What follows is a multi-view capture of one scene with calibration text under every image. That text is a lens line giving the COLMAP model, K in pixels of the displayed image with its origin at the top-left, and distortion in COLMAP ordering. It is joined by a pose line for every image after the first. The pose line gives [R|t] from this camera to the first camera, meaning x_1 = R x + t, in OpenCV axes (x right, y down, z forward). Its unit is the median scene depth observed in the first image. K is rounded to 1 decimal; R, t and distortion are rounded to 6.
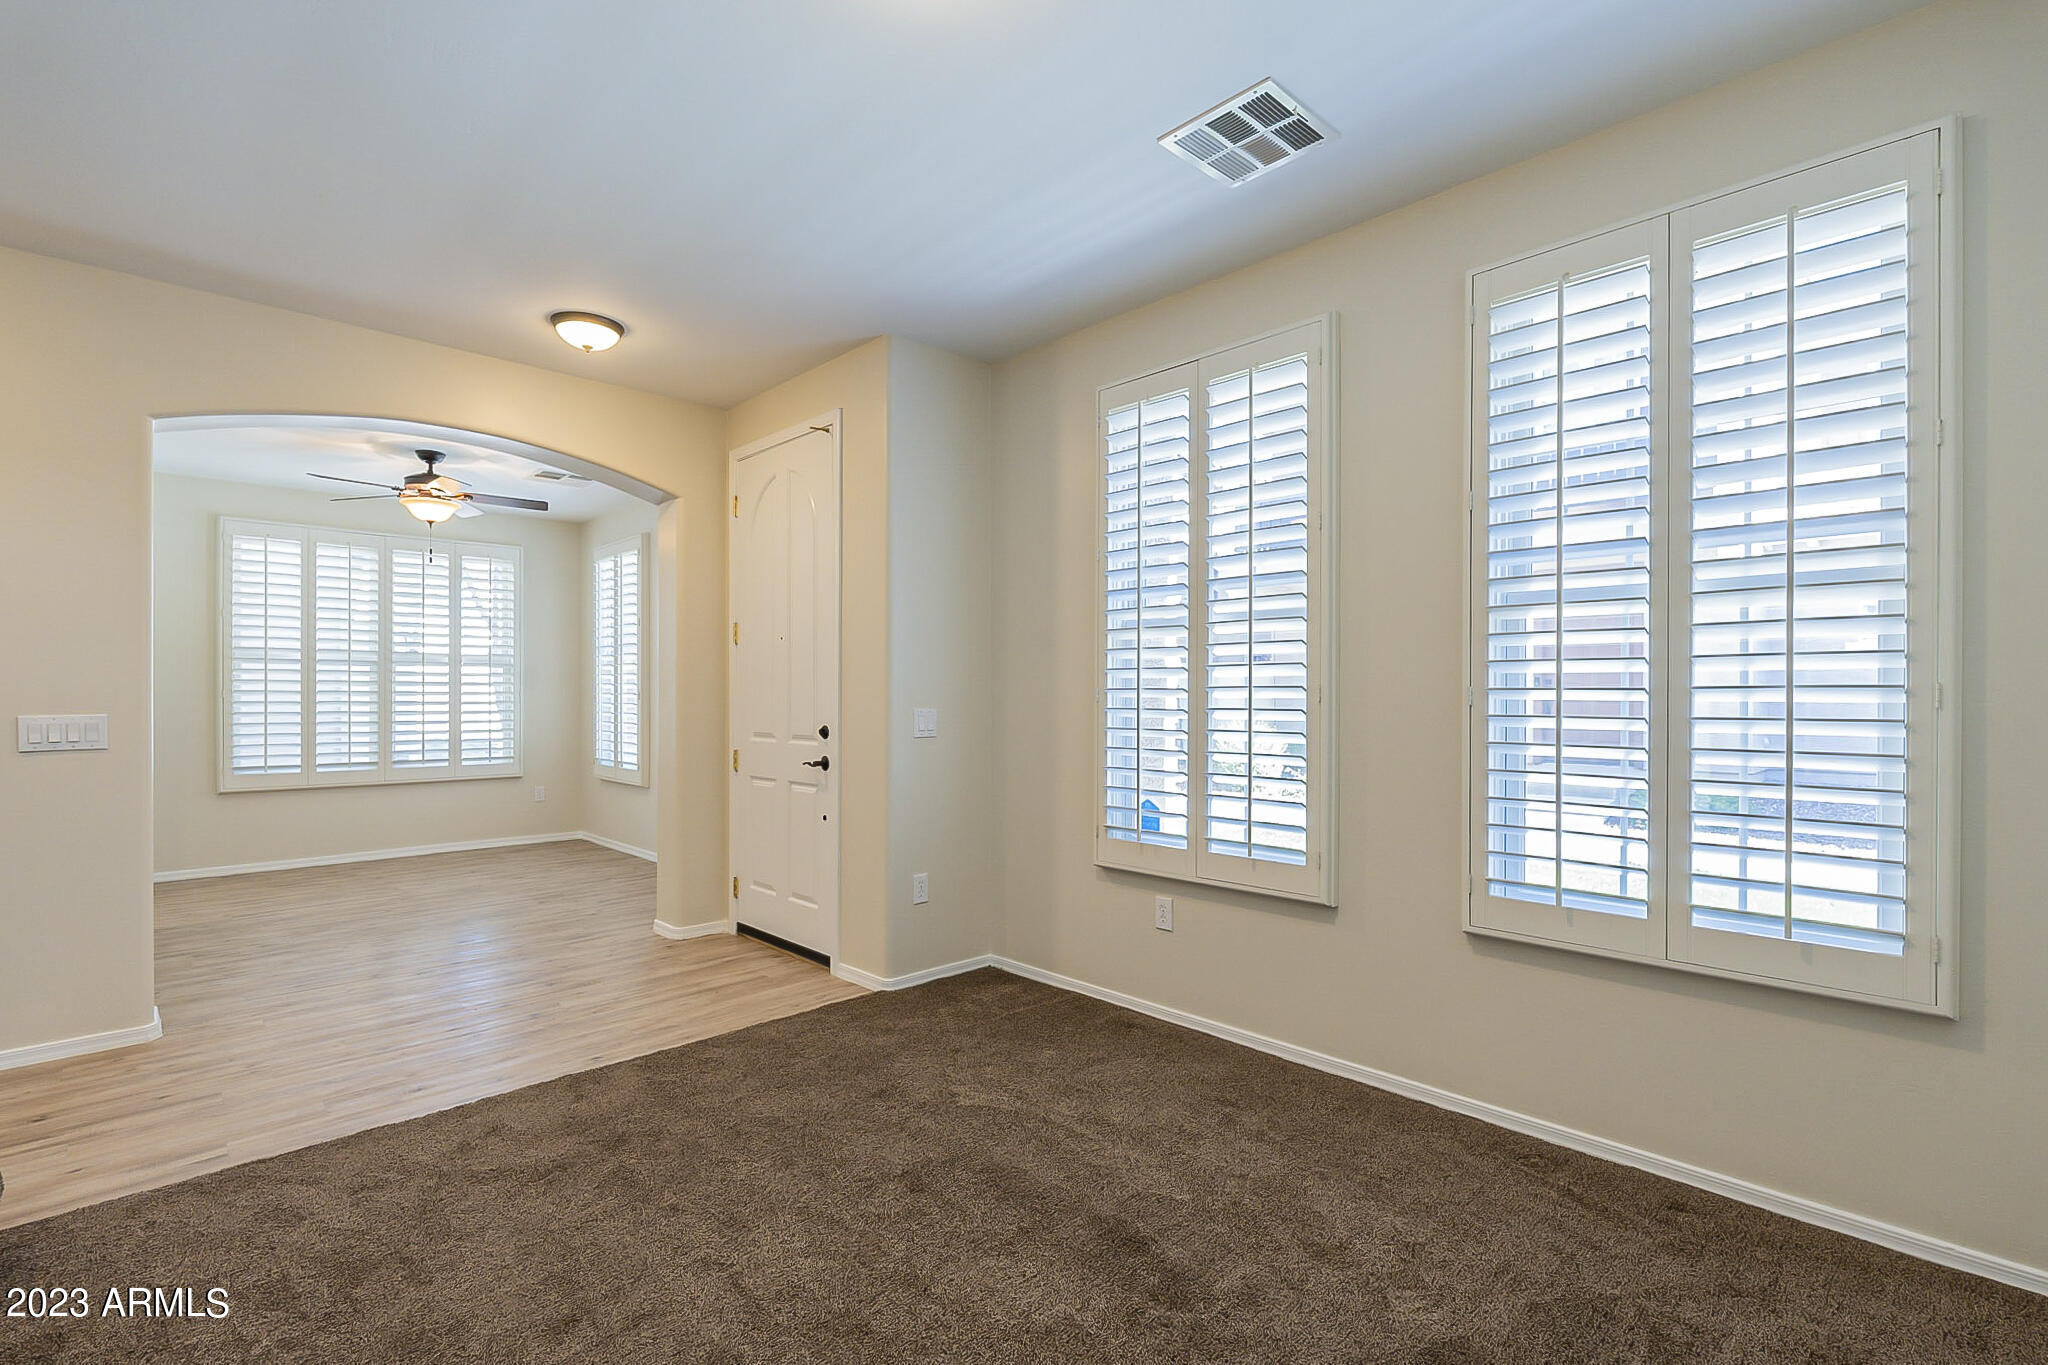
lens RADIAL K [[928.8, 0, 1029.7], [0, 928.8, 699.1], [0, 0, 1]] dist [-0.001138, 0.000005]
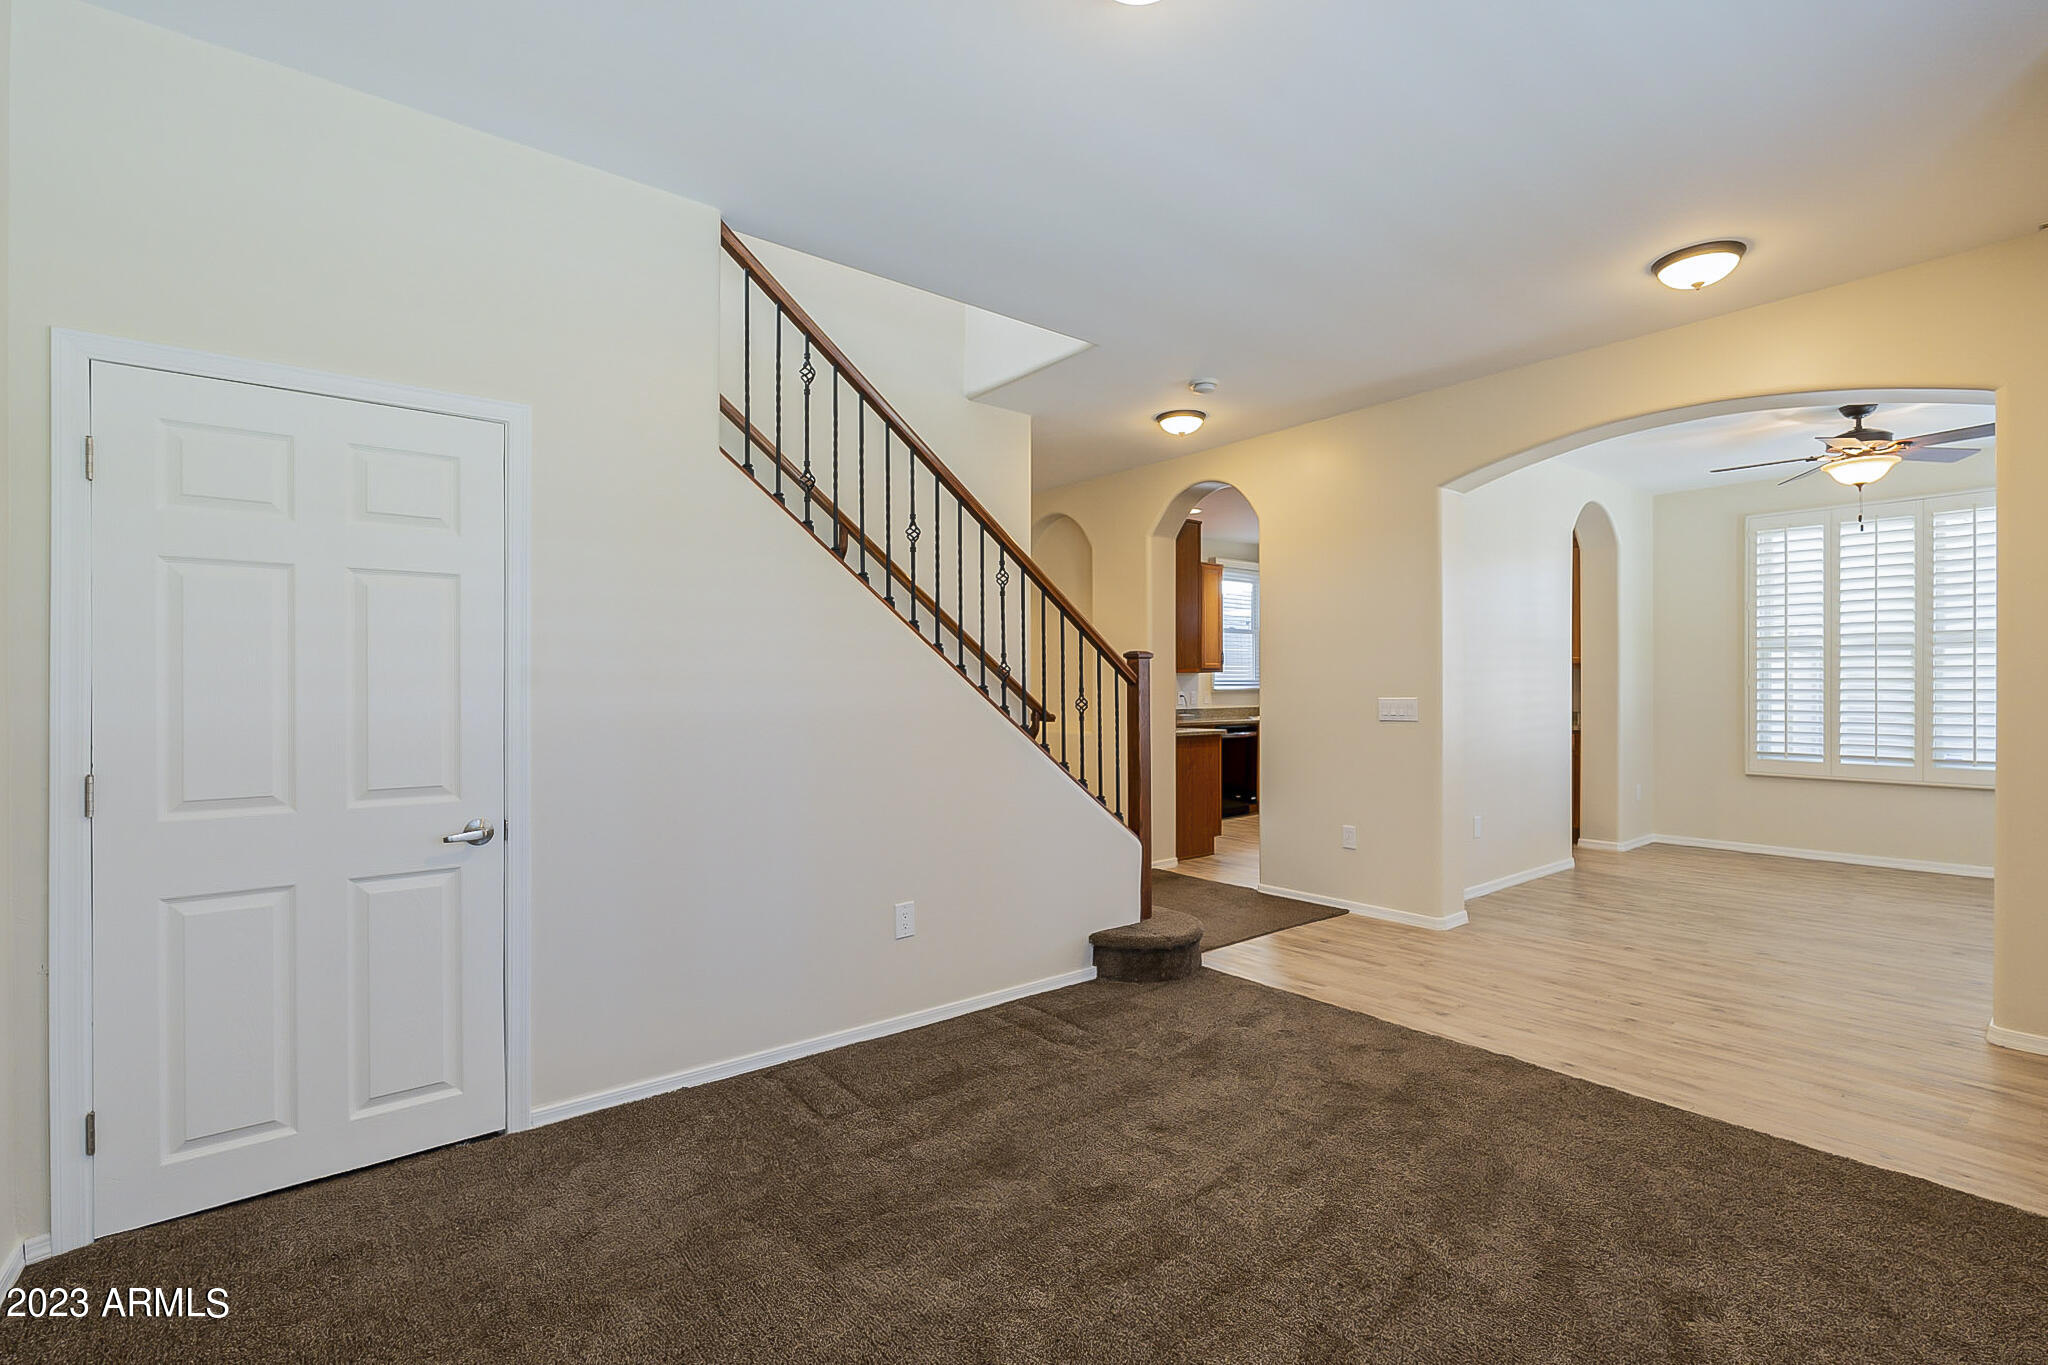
lens RADIAL K [[919.2, 0, 1013.1], [0, 919.2, 679.9], [0, 0, 1]] dist [-0.002343, -0.000315]
pose [[-0.104187, -0.006560, -0.994536, 0.484834], [0.000285, 0.999978, -0.006626, -0.002445], [0.994558, -0.000974, -0.104183, 0.481467]]
